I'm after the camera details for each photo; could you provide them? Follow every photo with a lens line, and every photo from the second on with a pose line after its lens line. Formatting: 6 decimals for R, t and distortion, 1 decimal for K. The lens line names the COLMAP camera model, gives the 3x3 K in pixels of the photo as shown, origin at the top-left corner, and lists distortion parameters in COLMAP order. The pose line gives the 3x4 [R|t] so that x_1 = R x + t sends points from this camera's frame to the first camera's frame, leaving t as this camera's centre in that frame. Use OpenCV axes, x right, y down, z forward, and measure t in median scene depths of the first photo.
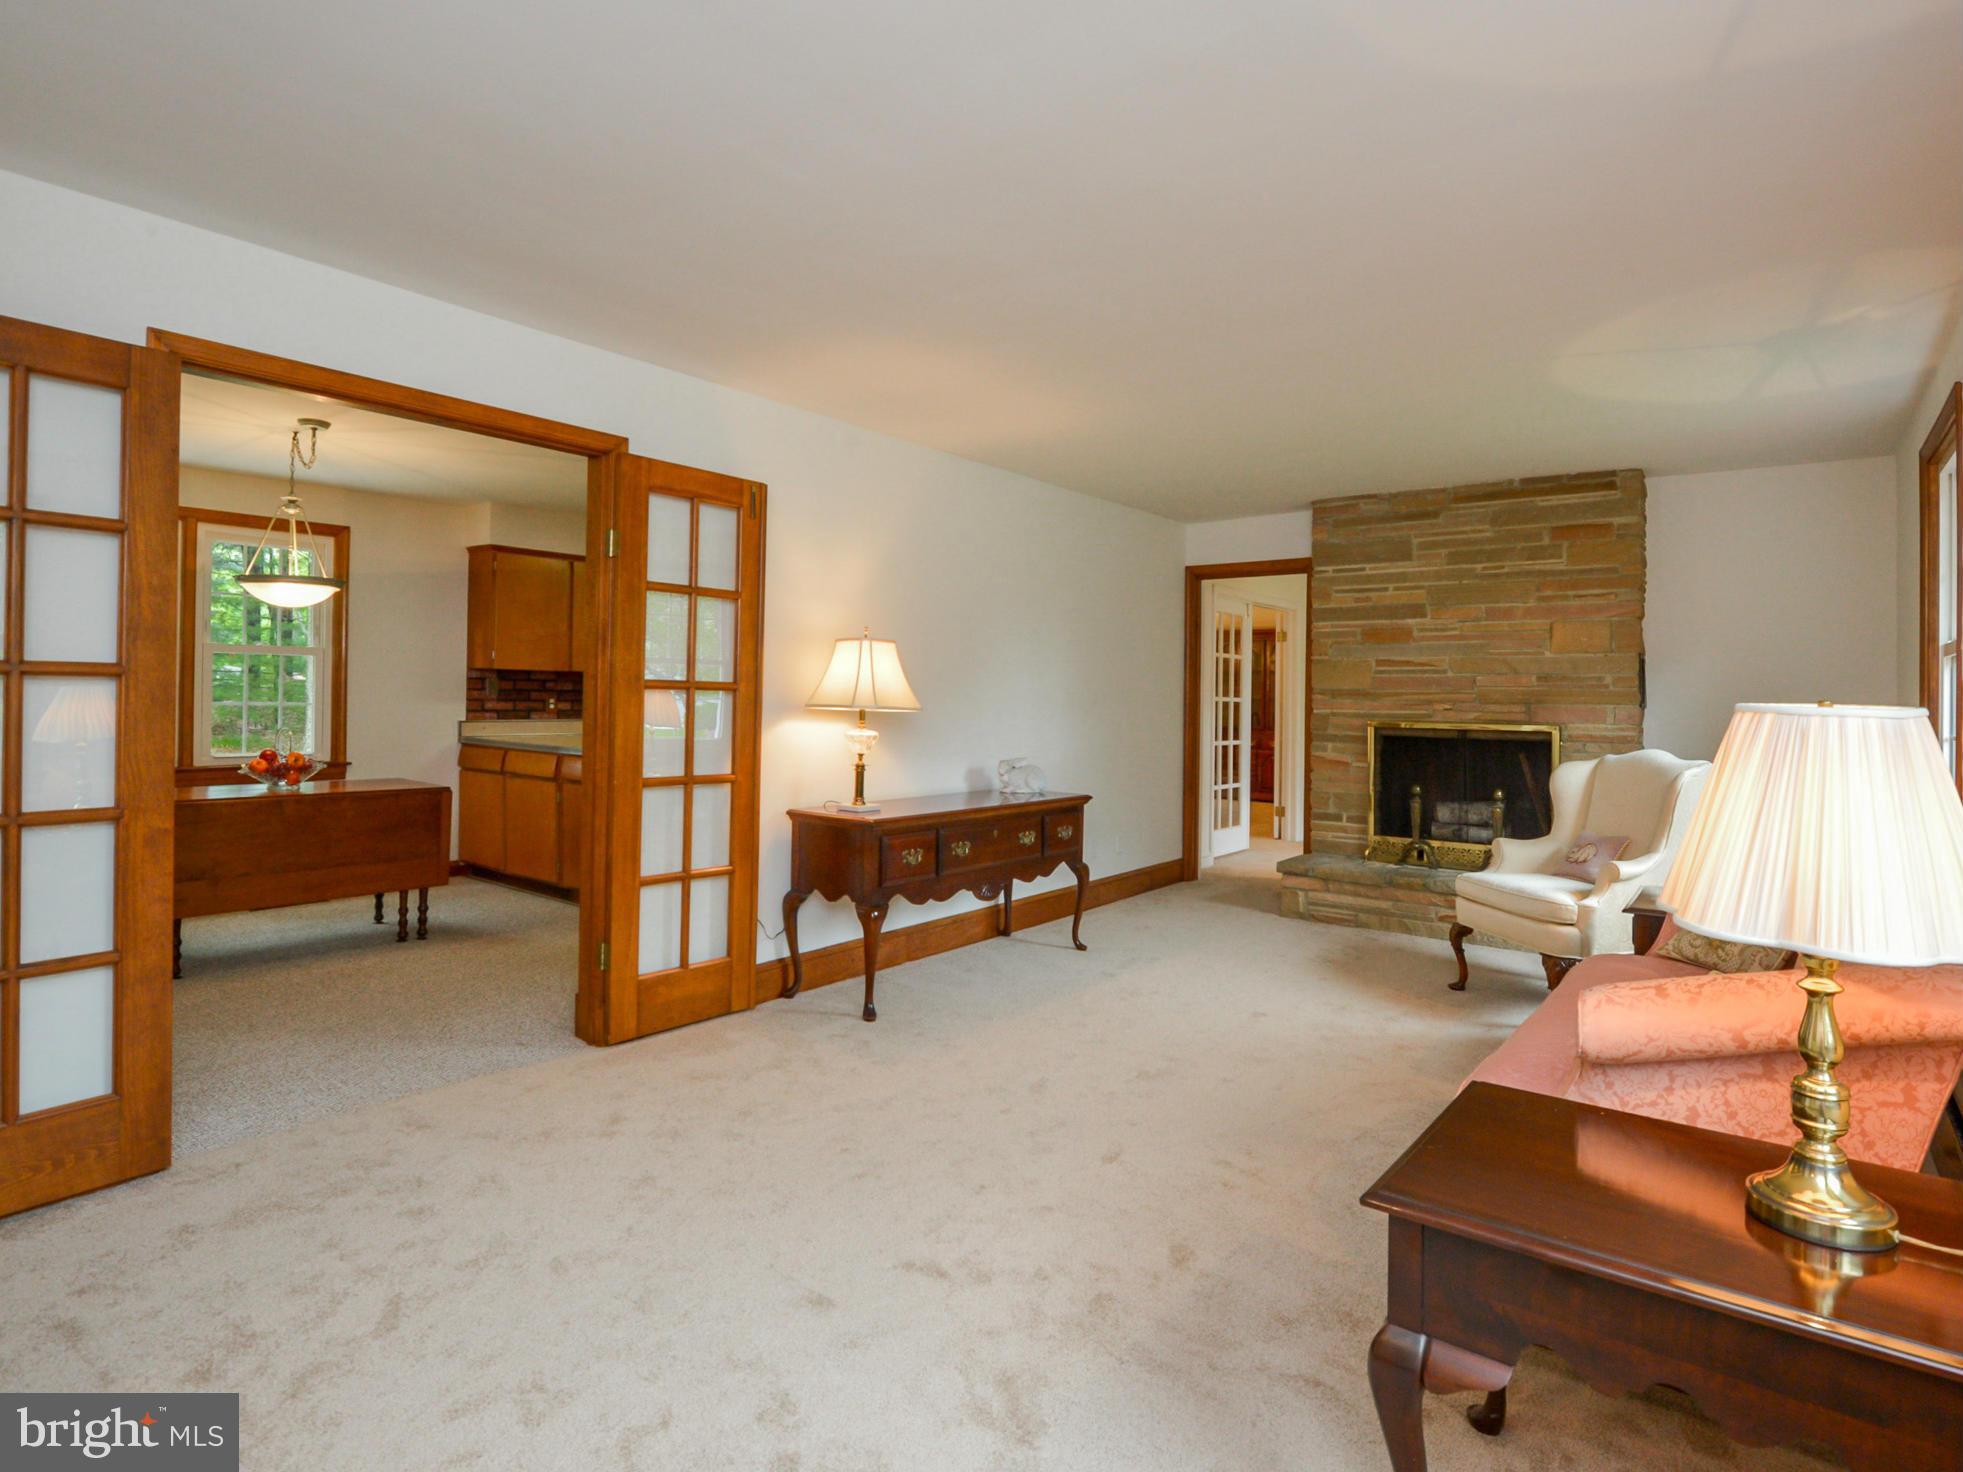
lens RADIAL K [[1037.4, 0, 976.4], [0, 1037.4, 688.8], [0, 0, 1]] dist [-0.011258, -0.003149]
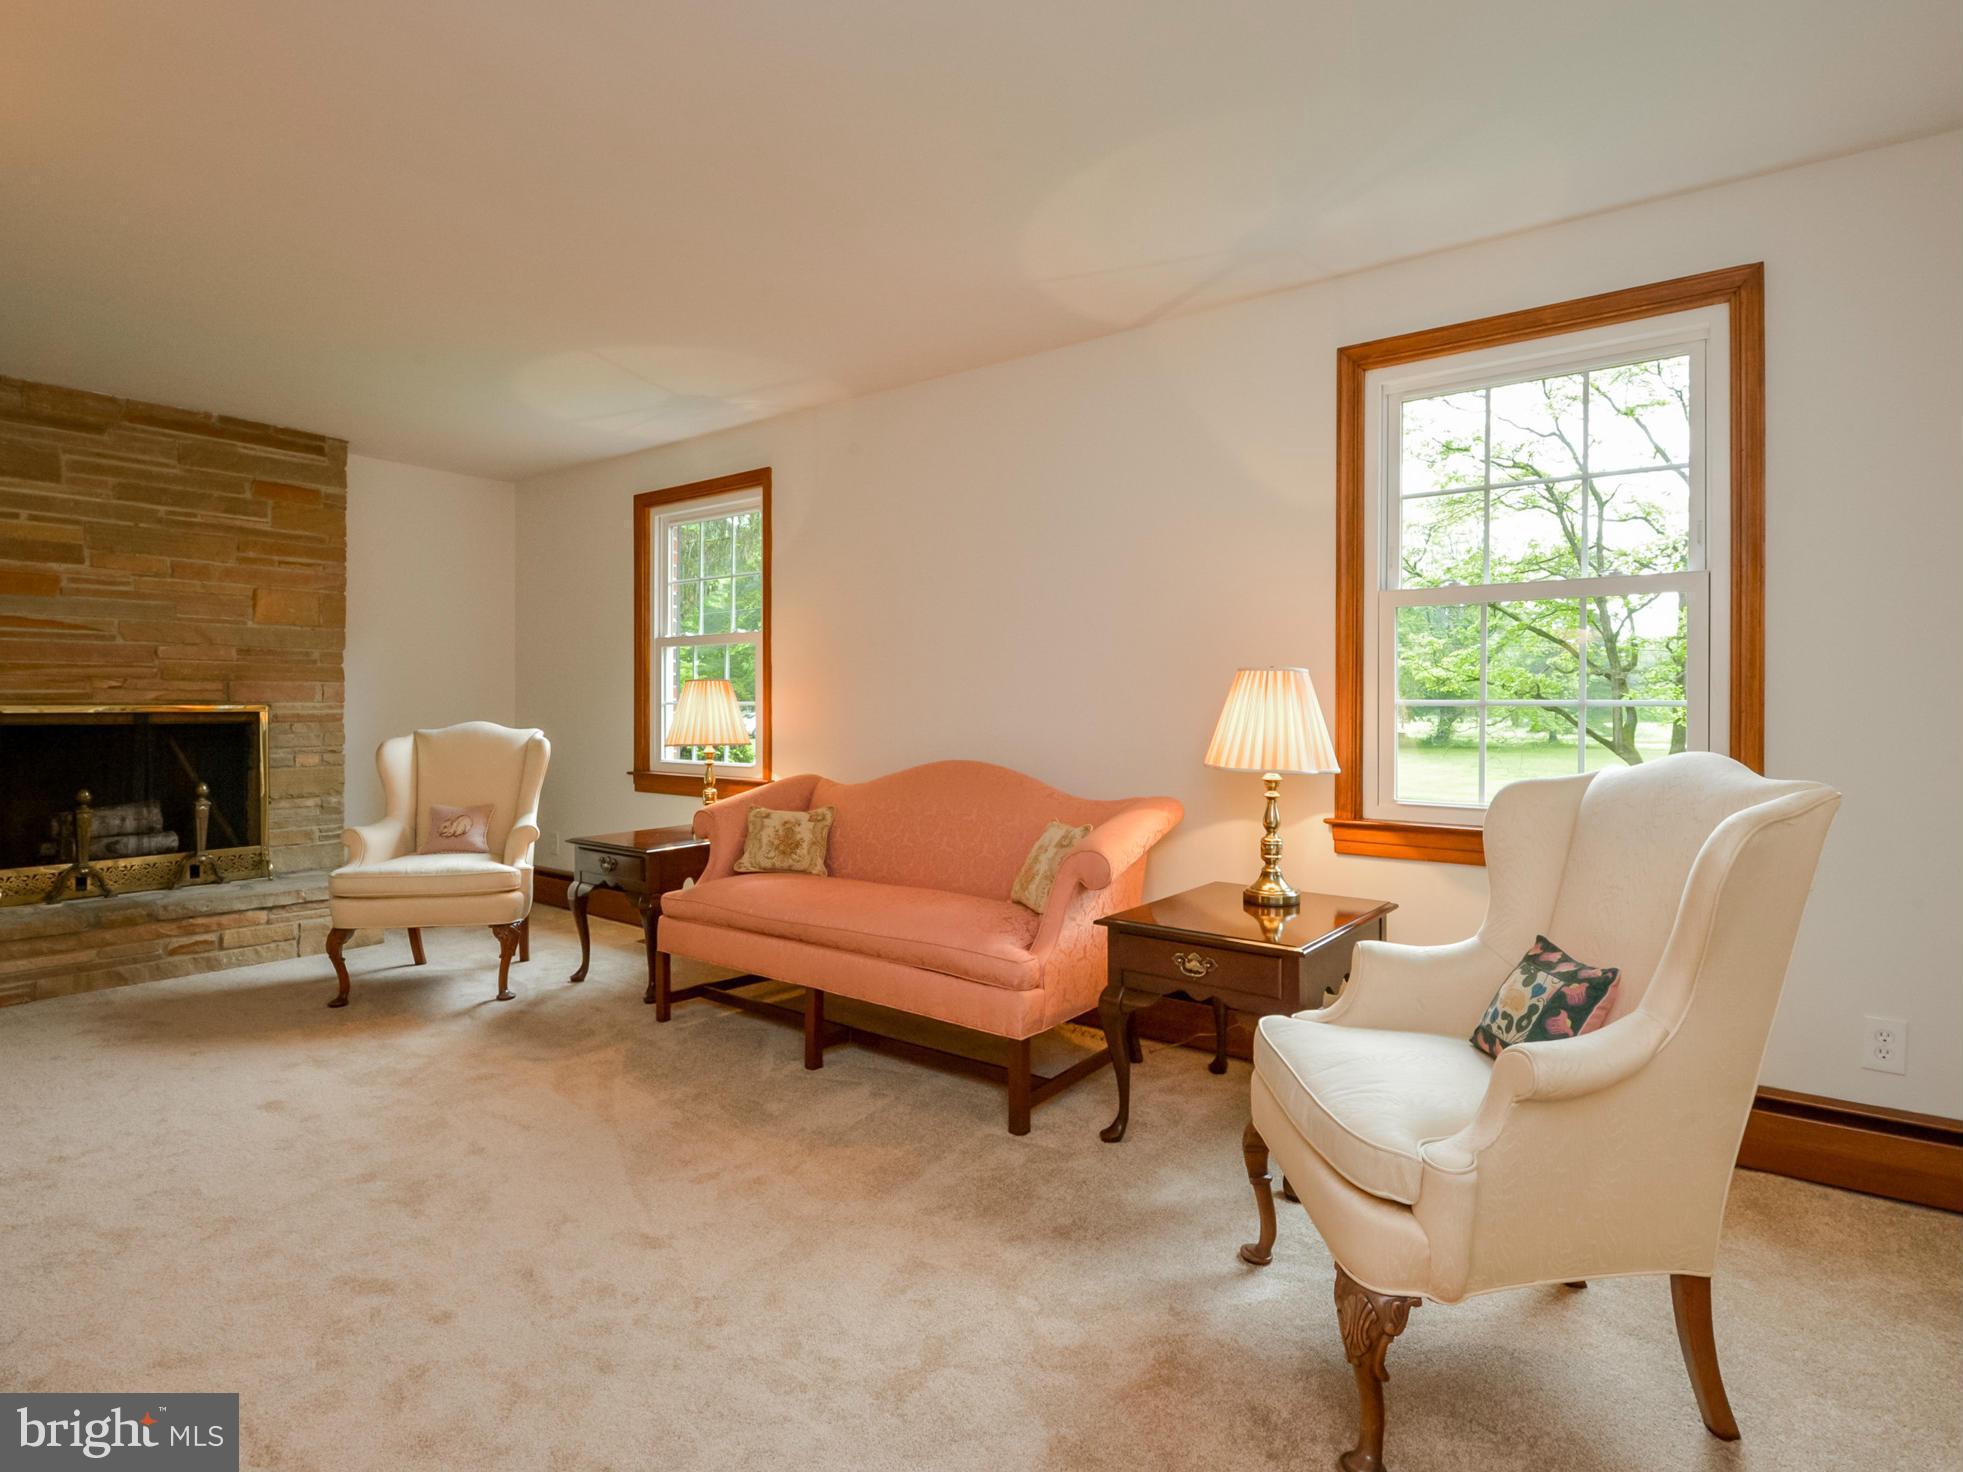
lens RADIAL K [[1037.4, 0, 974.9], [0, 1037.4, 700.5], [0, 0, 1]] dist [-0.011258, -0.003149]
pose [[-0.005222, -0.011198, 0.999924, -0.323906], [-0.009250, 0.999895, 0.011149, 0.015946], [-0.999944, -0.009191, -0.005325, 0.382209]]
